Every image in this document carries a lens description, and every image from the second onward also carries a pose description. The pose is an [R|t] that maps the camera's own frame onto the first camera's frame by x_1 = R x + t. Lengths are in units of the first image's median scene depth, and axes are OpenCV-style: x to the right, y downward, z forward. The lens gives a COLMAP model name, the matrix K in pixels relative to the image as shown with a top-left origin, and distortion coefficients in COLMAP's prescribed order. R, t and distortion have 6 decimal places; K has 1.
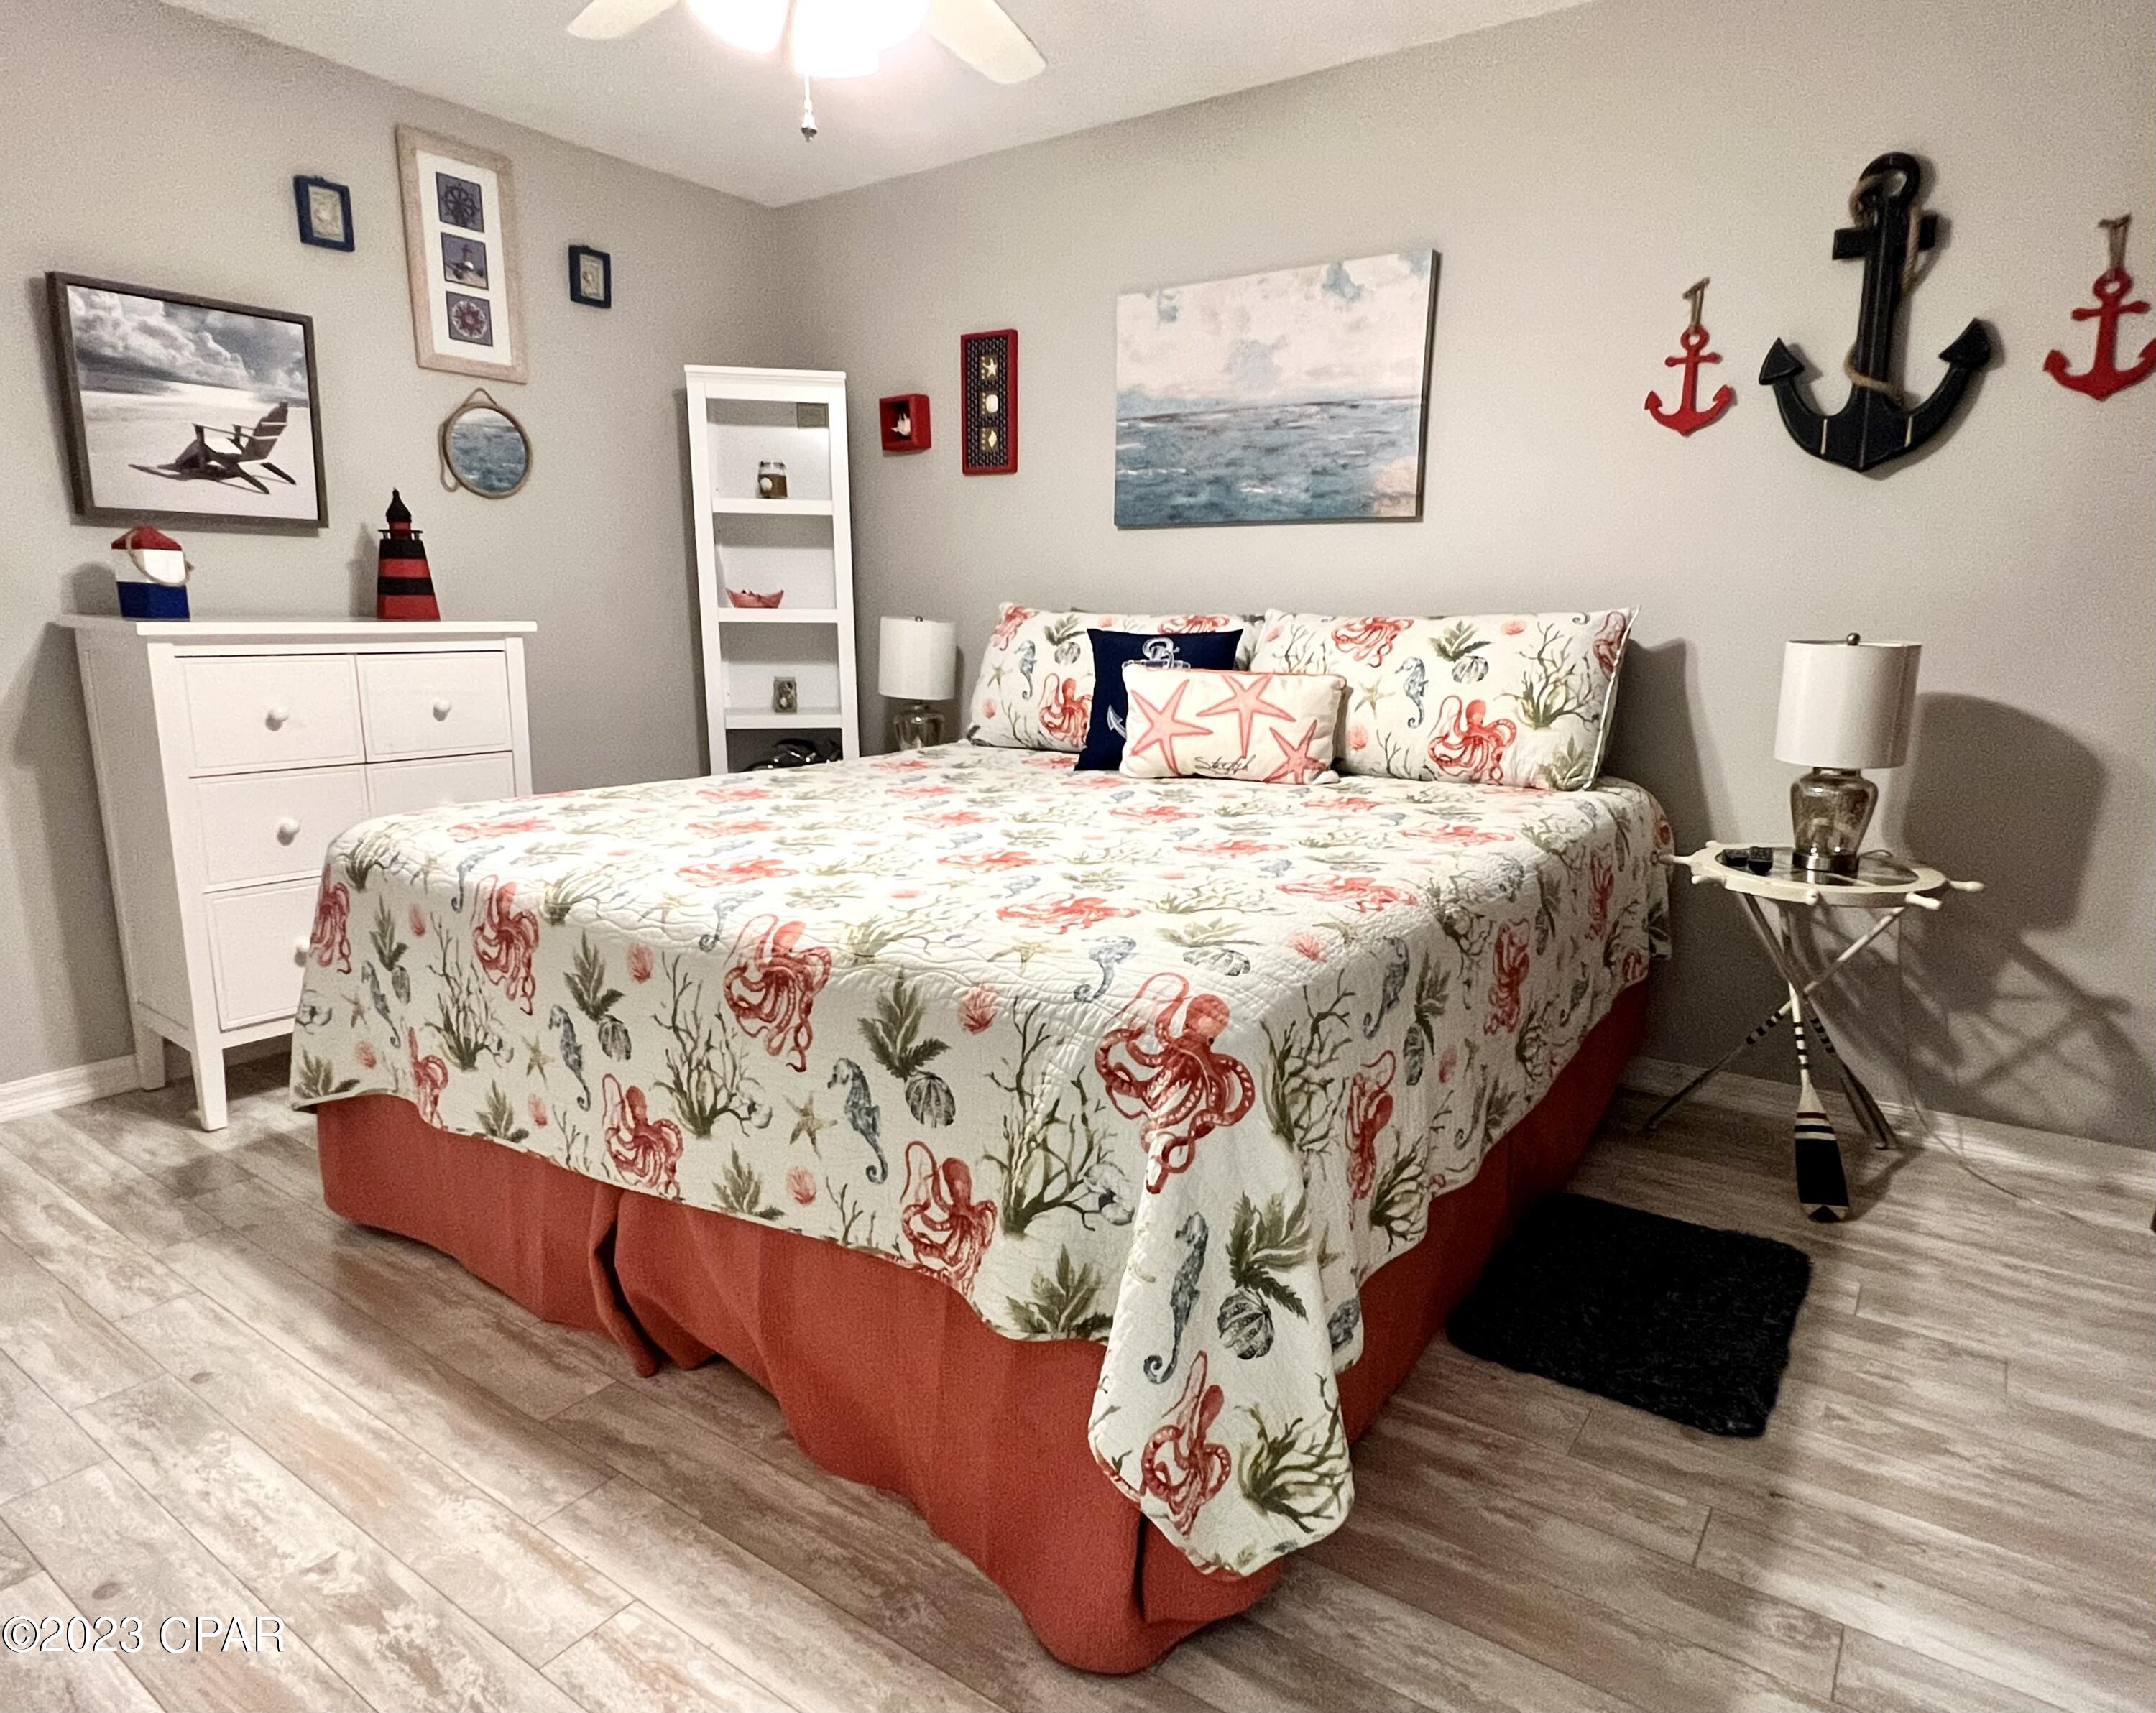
lens RADIAL K [[1228.8, 0, 1082.1], [0, 1228.8, 850.6], [0, 0, 1]] dist [-0.006582, -0.000189]
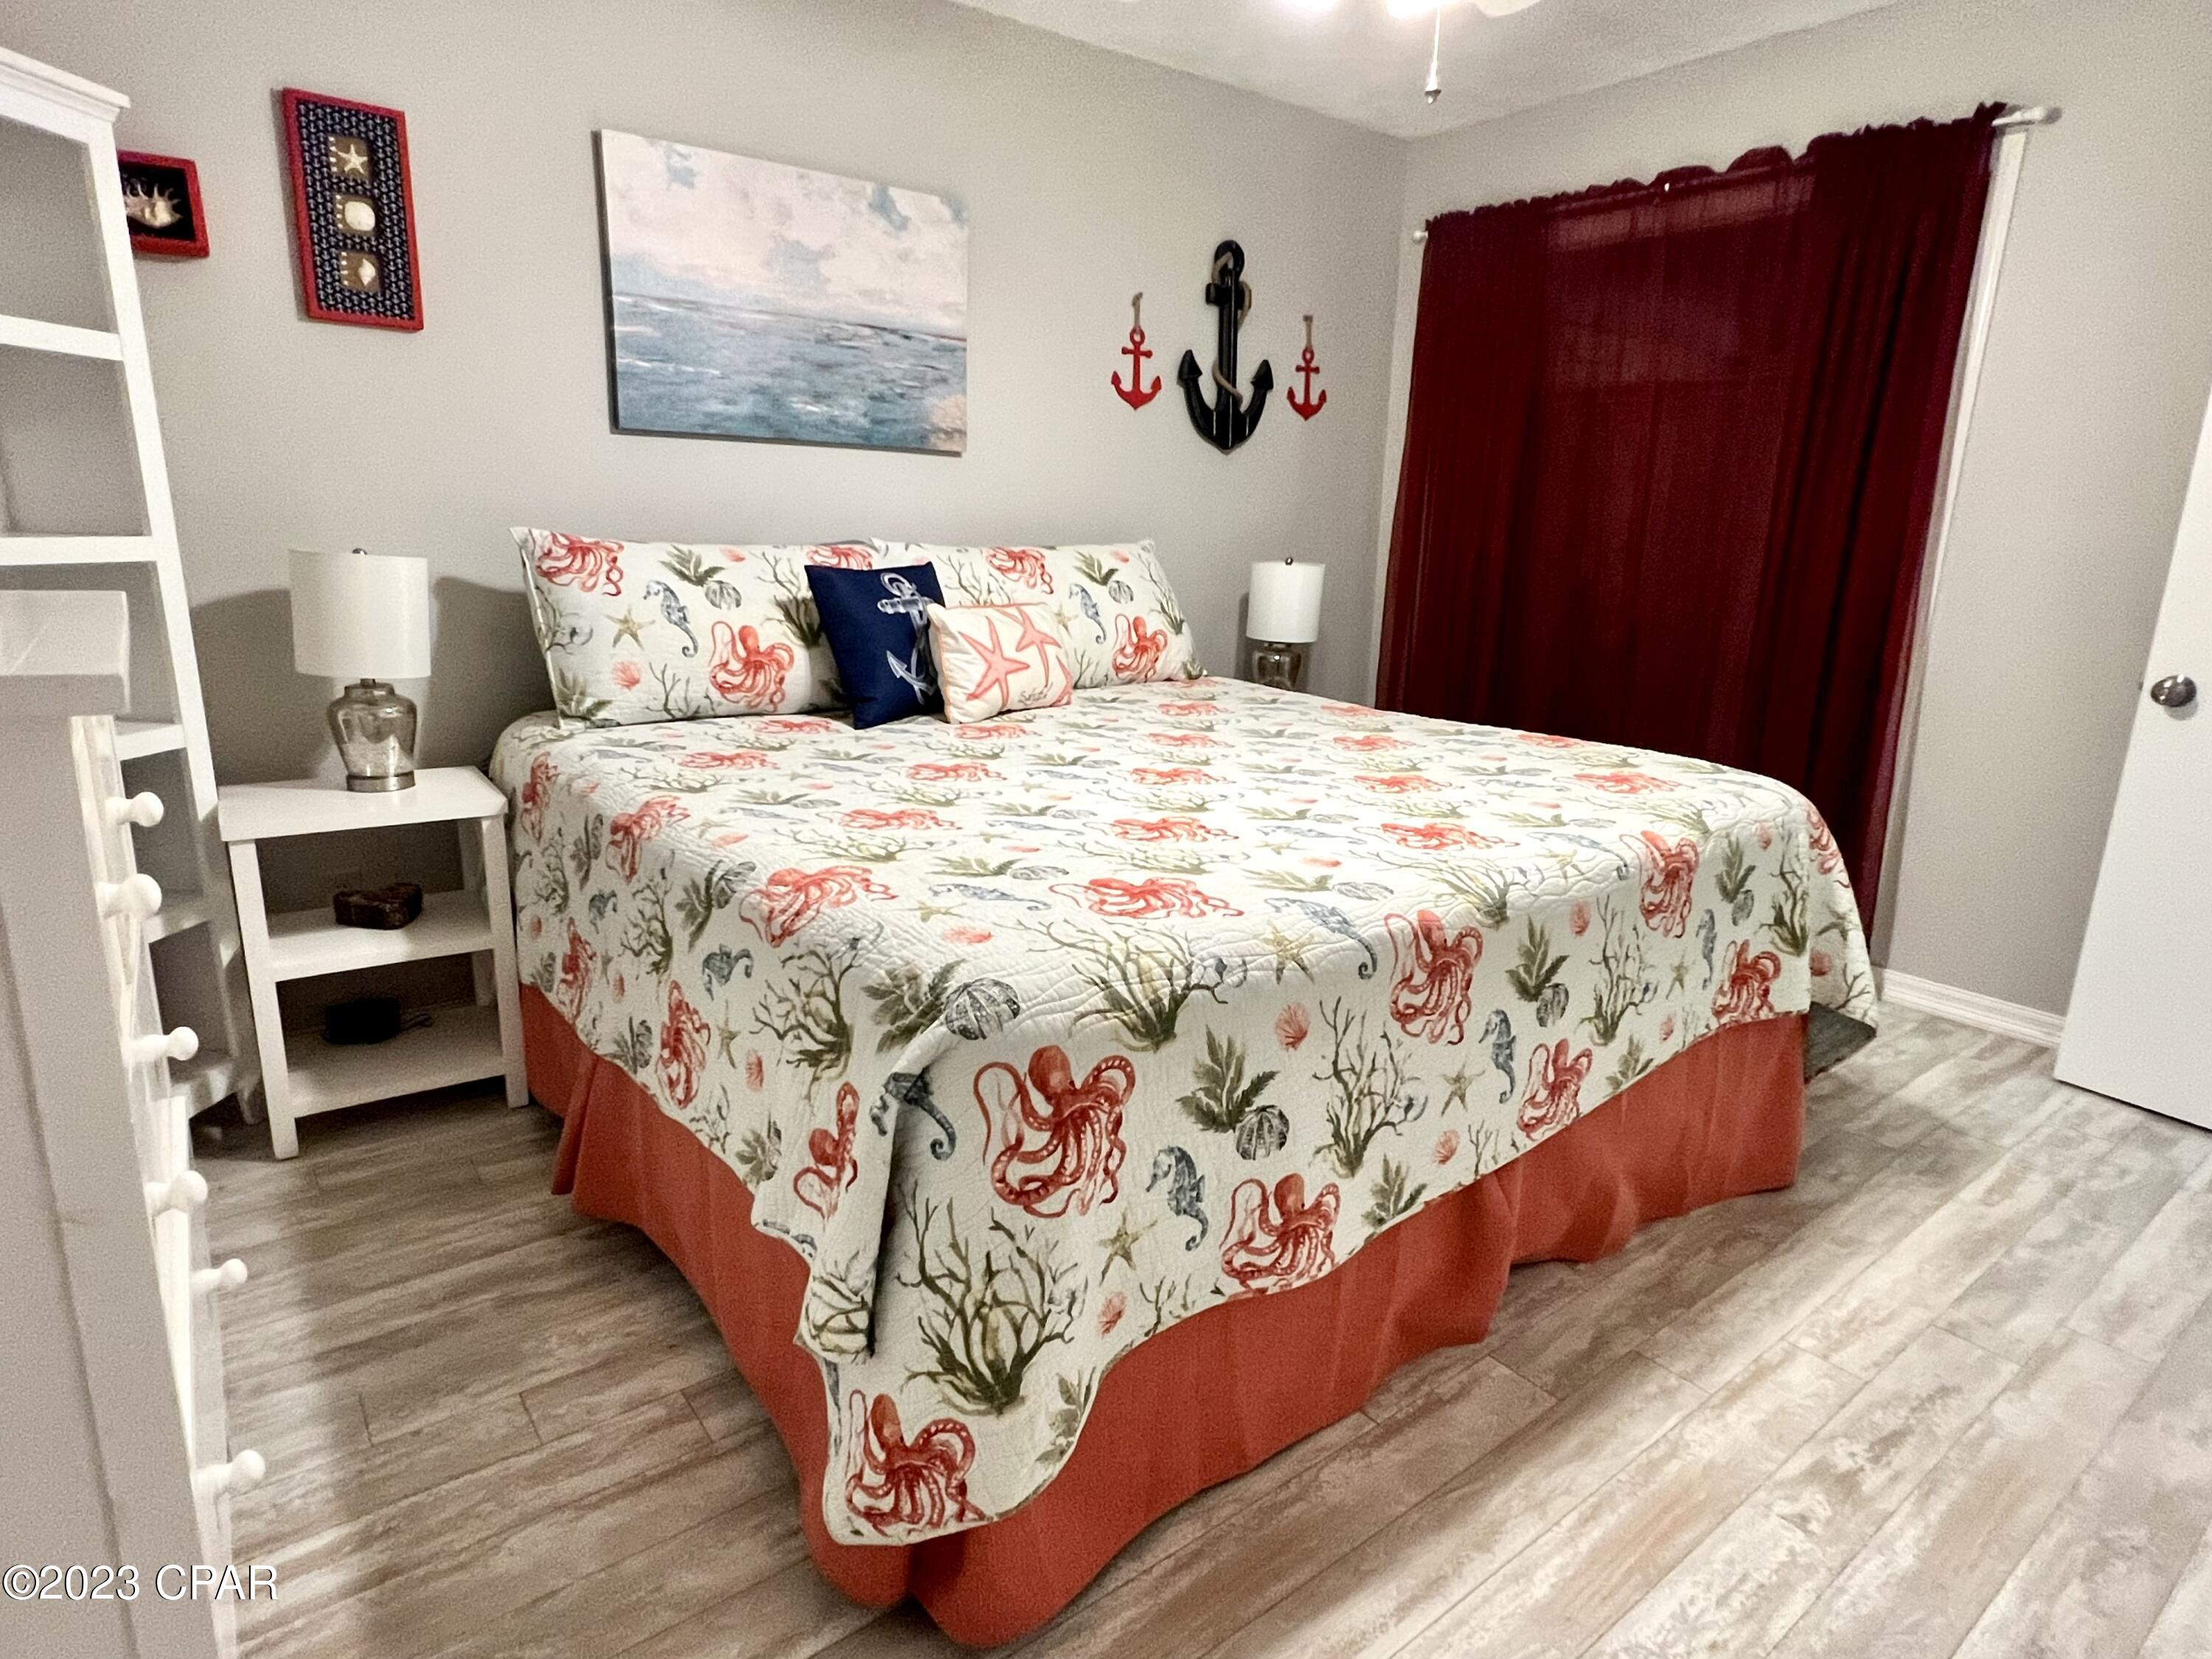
lens RADIAL K [[1225.0, 0, 1108.9], [0, 1225.0, 829.3], [0, 0, 1]] dist [-0.006376, -0.000102]
pose [[0.319218, -0.230000, 0.919347, -0.759824], [0.160263, 0.969231, 0.186833, -0.129218], [-0.934032, 0.087697, 0.346257, 0.529959]]
